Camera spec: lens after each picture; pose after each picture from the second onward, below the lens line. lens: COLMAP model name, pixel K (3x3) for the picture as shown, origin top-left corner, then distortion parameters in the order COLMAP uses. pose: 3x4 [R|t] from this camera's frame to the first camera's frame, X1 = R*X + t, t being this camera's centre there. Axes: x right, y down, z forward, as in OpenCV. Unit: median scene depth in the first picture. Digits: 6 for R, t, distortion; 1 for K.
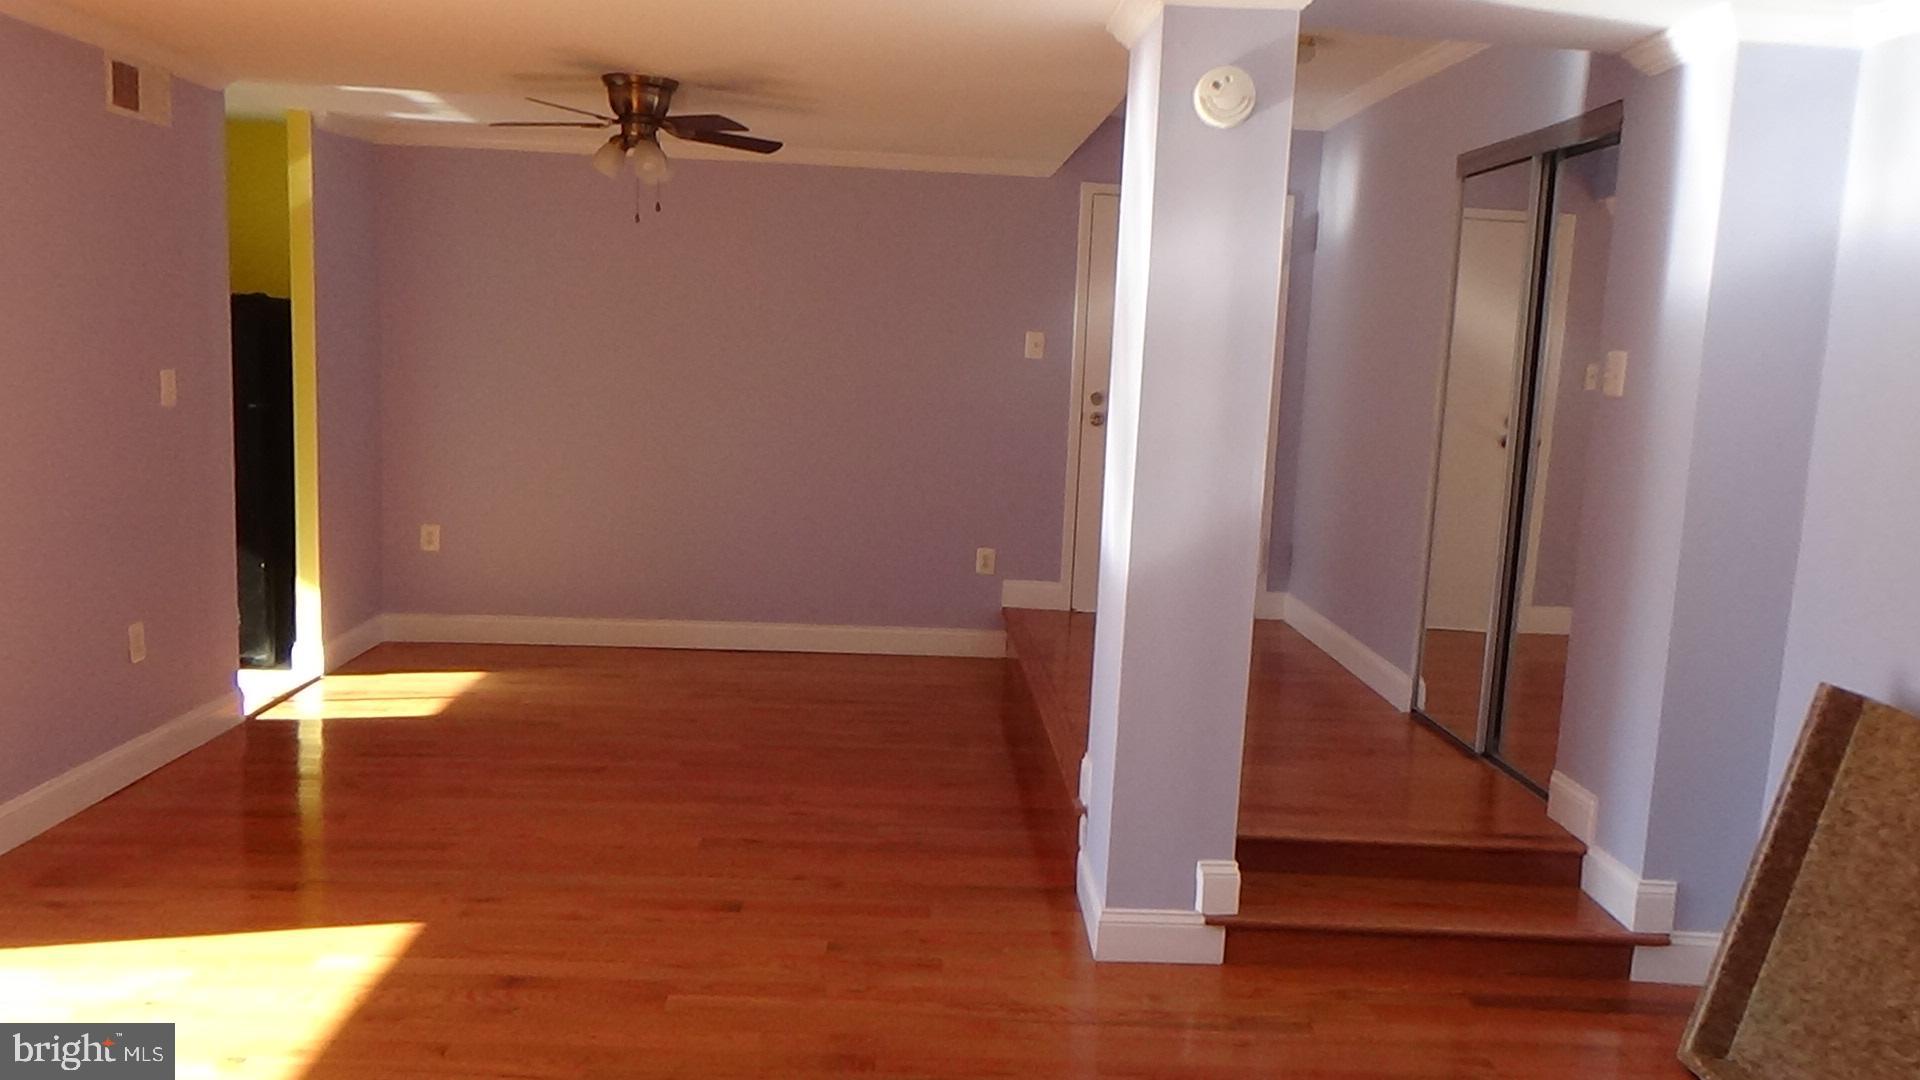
lens RADIAL K [[1458.8, 0, 968.2], [0, 1458.8, 520.5], [0, 0, 1]] dist [0.025540, -0.020793]
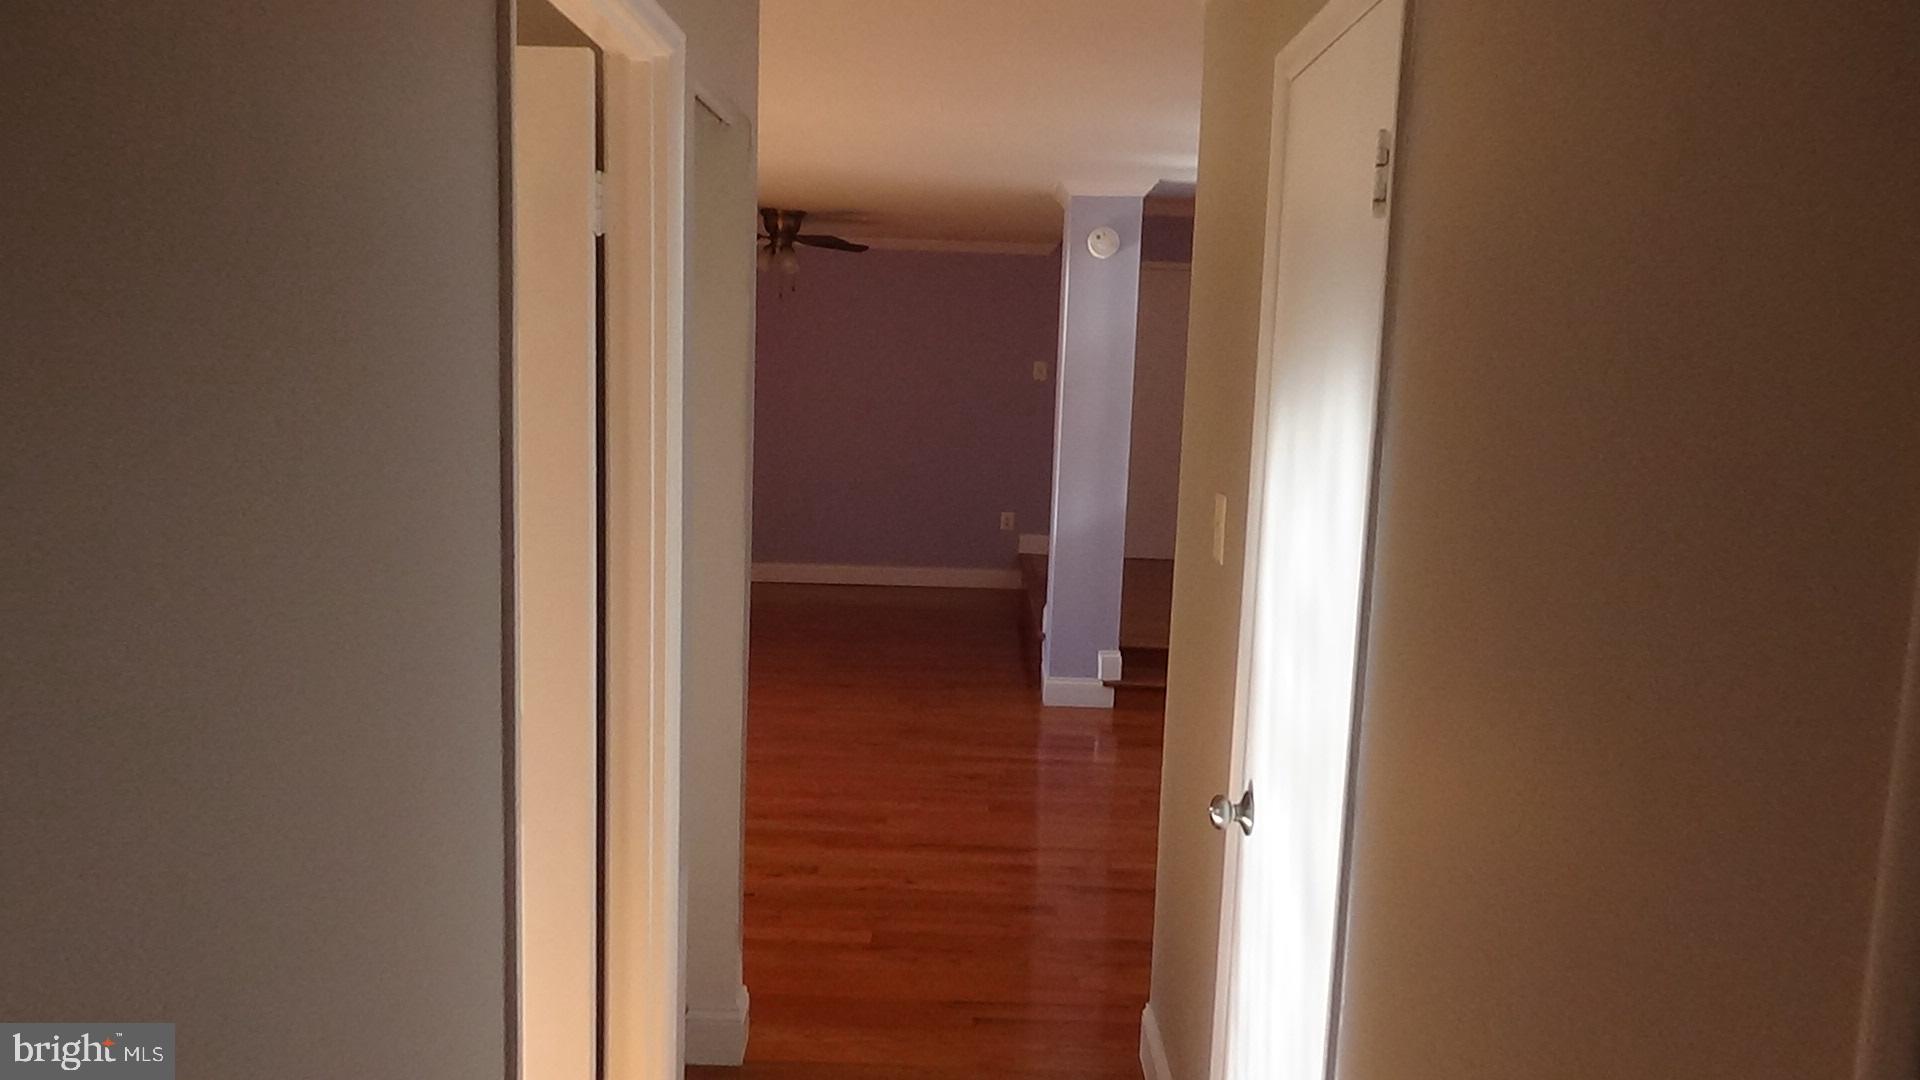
lens RADIAL K [[1458.8, 0, 952.2], [0, 1458.8, 495.3], [0, 0, 1]] dist [0.025540, -0.020793]
pose [[0.998324, -0.004789, -0.057665, 0.063027], [0.002934, 0.999477, -0.032212, 0.075545], [0.057789, 0.031989, 0.997816, -0.671267]]
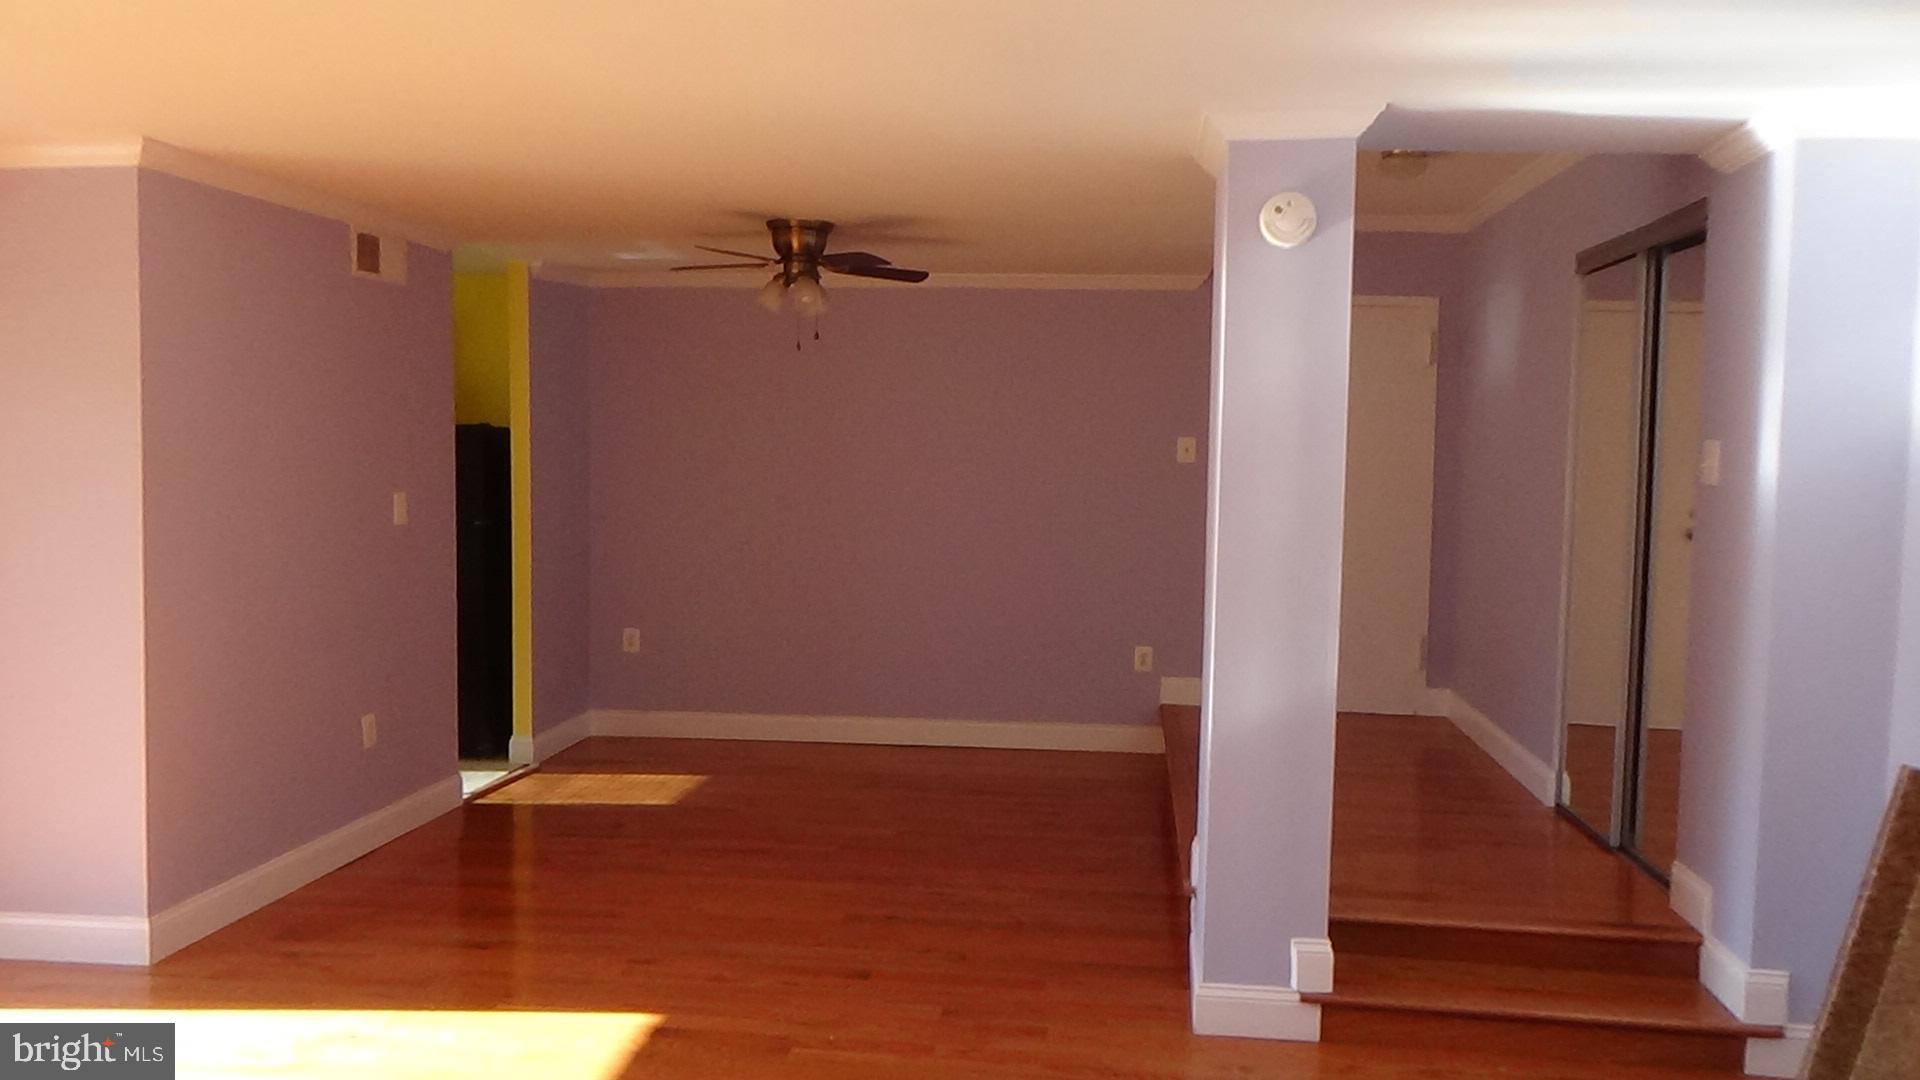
lens RADIAL K [[1458.8, 0, 967.6], [0, 1458.8, 521.8], [0, 0, 1]] dist [0.025540, -0.020793]
pose [[0.988251, -0.019942, -0.151534, 0.073467], [0.009010, 0.997328, -0.072492, 0.007893], [0.152575, 0.070275, 0.985790, -0.066398]]
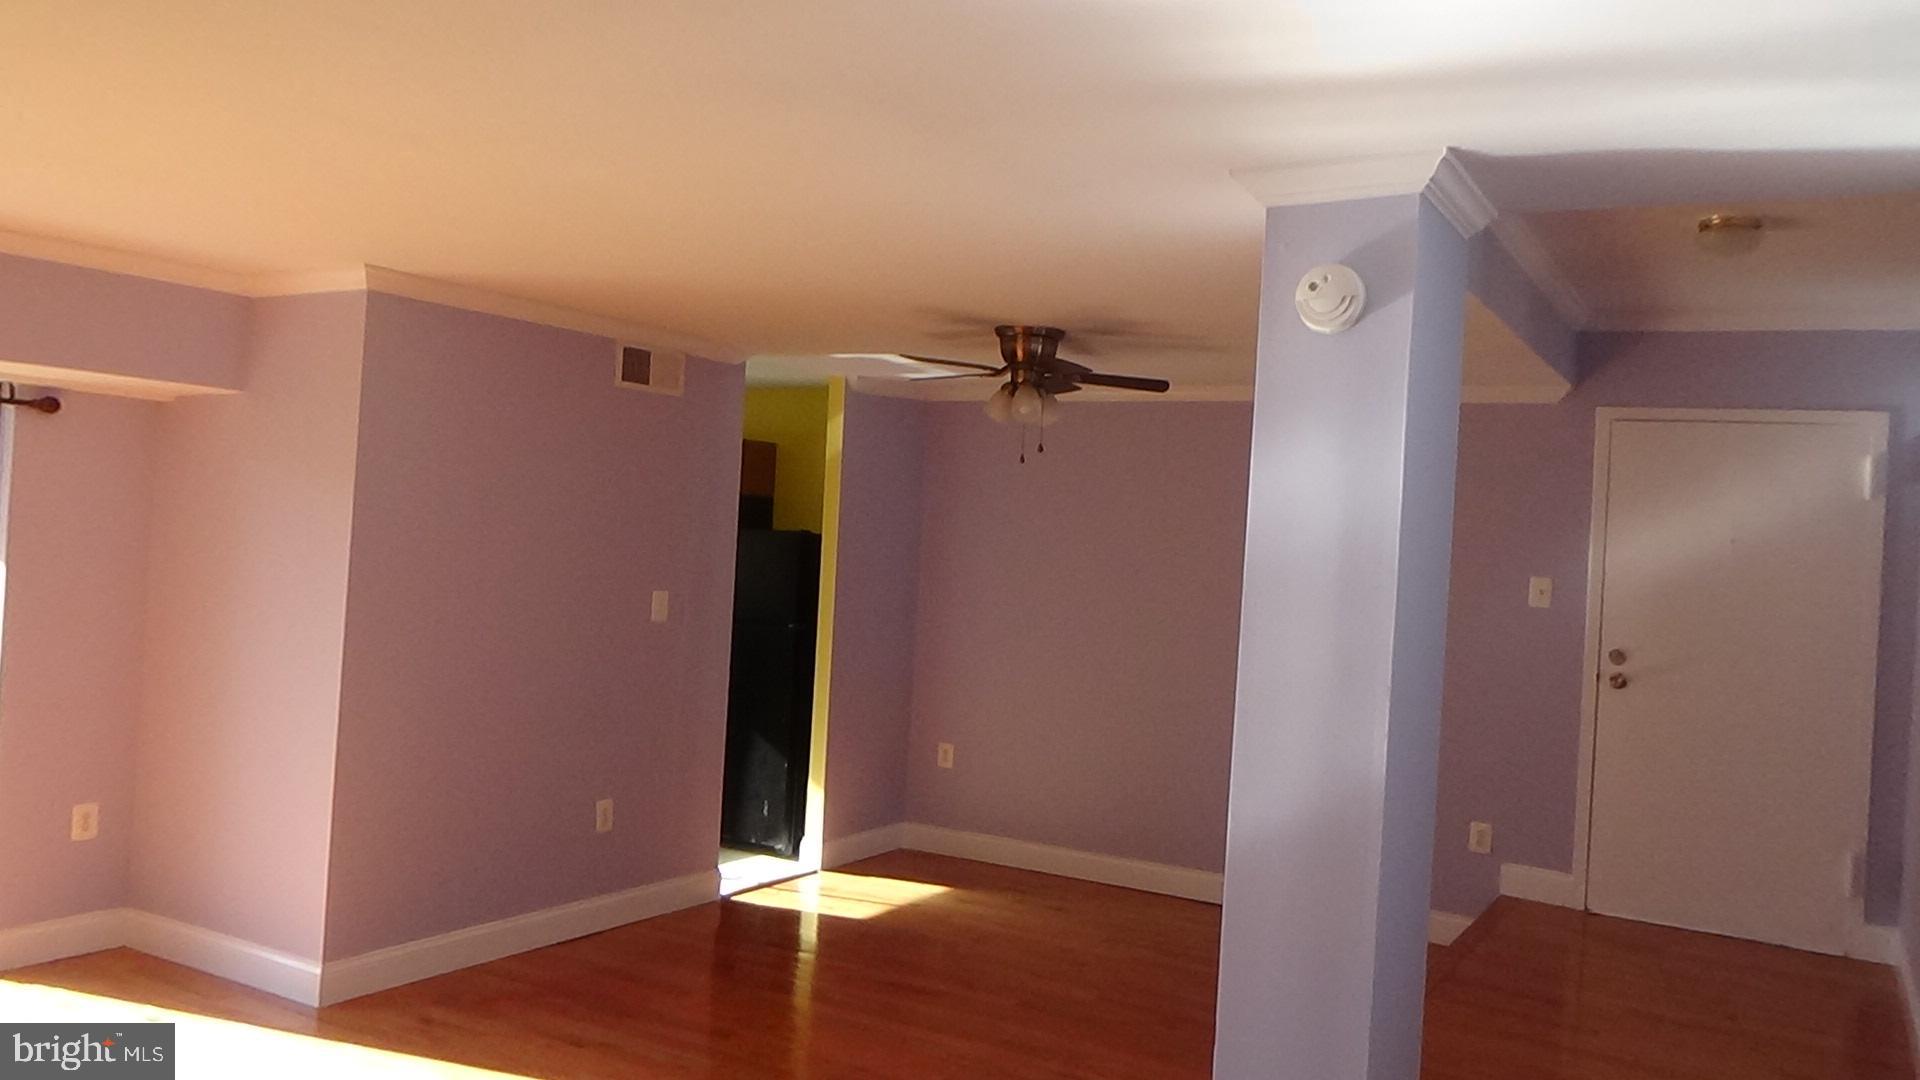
lens RADIAL K [[1458.8, 0, 964.2], [0, 1458.8, 501.3], [0, 0, 1]] dist [0.025540, -0.020793]
pose [[0.847314, -0.009670, -0.531004, 0.336688], [-0.087748, 0.983544, -0.157928, -0.006685], [0.523793, 0.180409, 0.832523, 0.123167]]
